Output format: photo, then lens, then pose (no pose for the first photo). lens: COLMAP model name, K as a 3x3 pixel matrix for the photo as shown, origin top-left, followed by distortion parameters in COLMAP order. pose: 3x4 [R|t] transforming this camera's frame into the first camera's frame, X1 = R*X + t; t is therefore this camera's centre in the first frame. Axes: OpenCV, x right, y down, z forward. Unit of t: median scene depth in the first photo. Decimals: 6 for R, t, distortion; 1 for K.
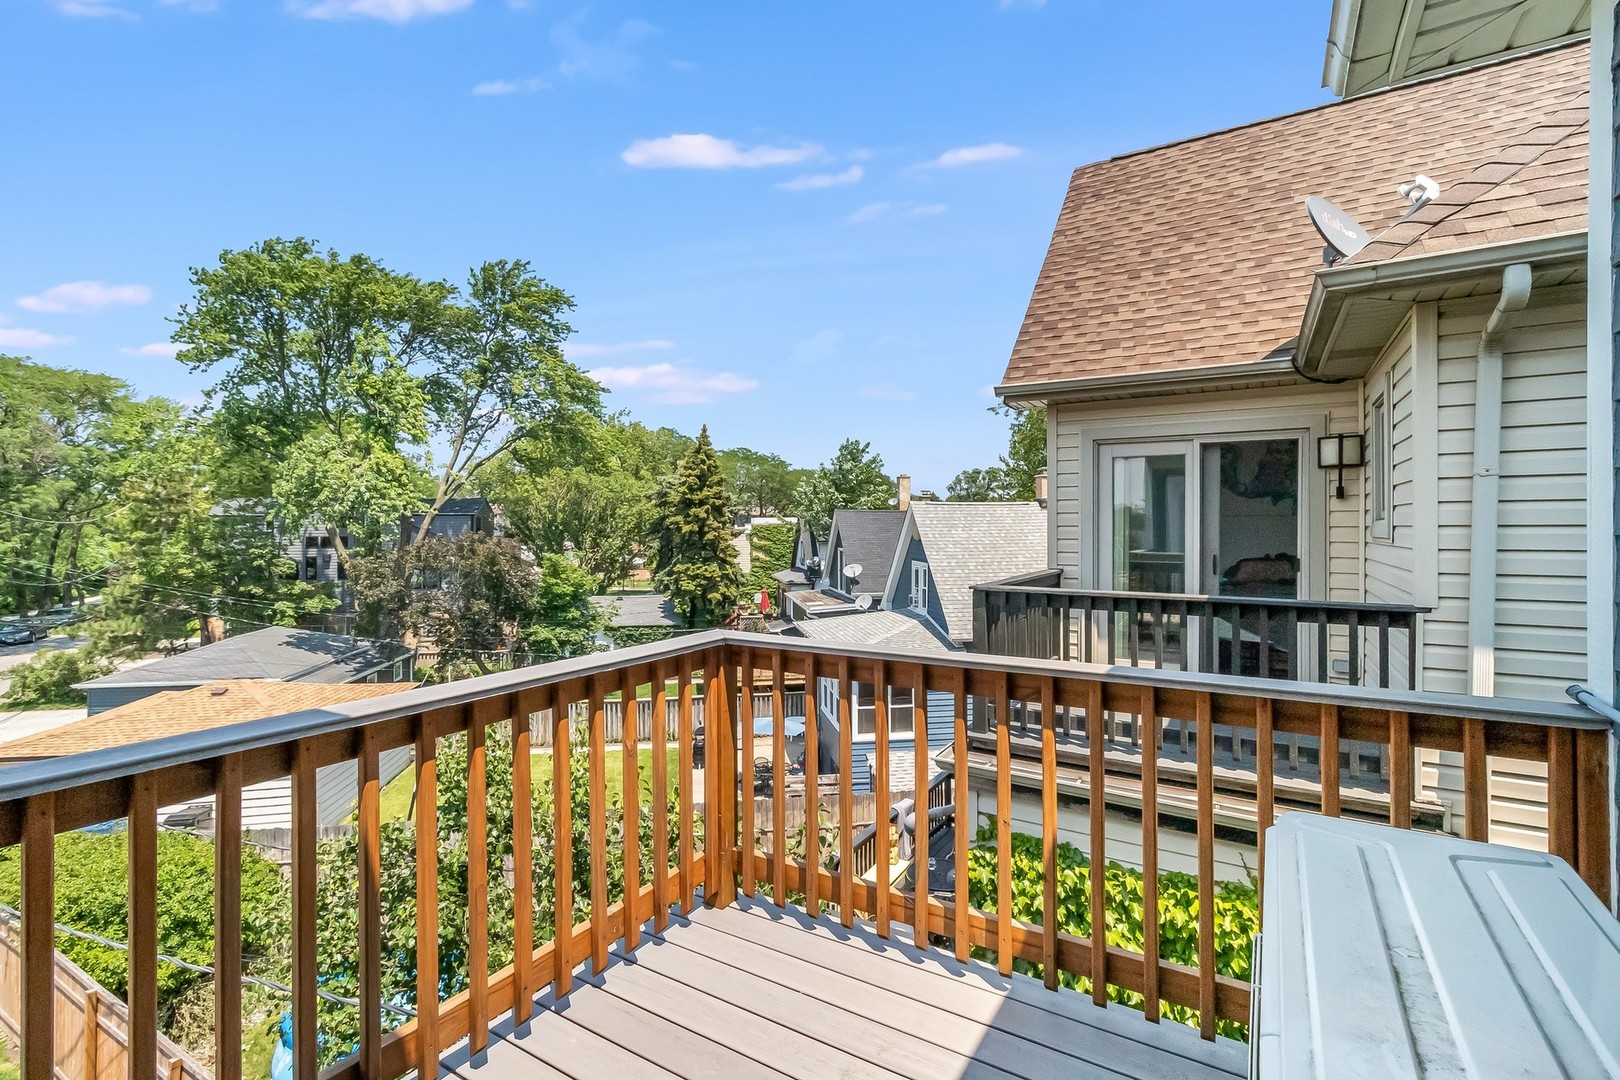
lens RADIAL K [[757.3, 0, 803.1], [0, 757.3, 530.9], [0, 0, 1]] dist [0.000021, 0.000047]
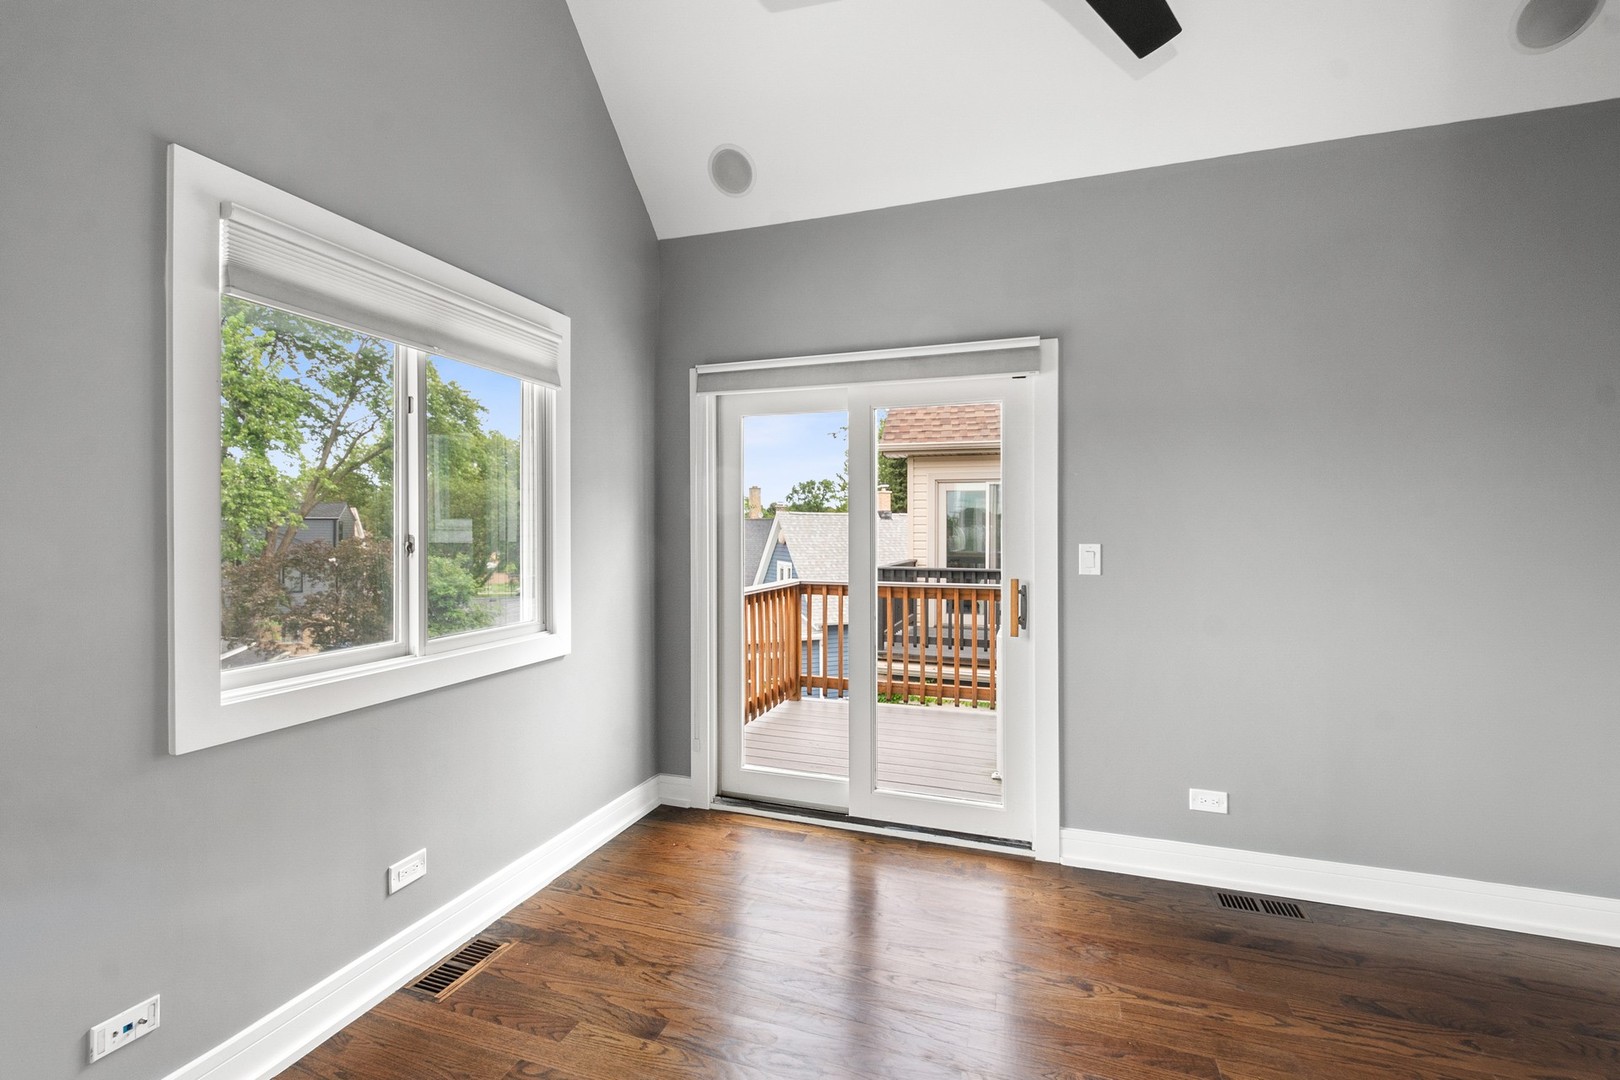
lens RADIAL K [[711.4, 0, 805.3], [0, 711.4, 537.3], [0, 0, 1]] dist [-0.014252, -0.000093]
pose [[0.976750, -0.000492, 0.214380, -0.058485], [0.000391, 1.000000, 0.000515, 0.000930], [-0.214381, -0.000420, 0.976750, -0.116938]]
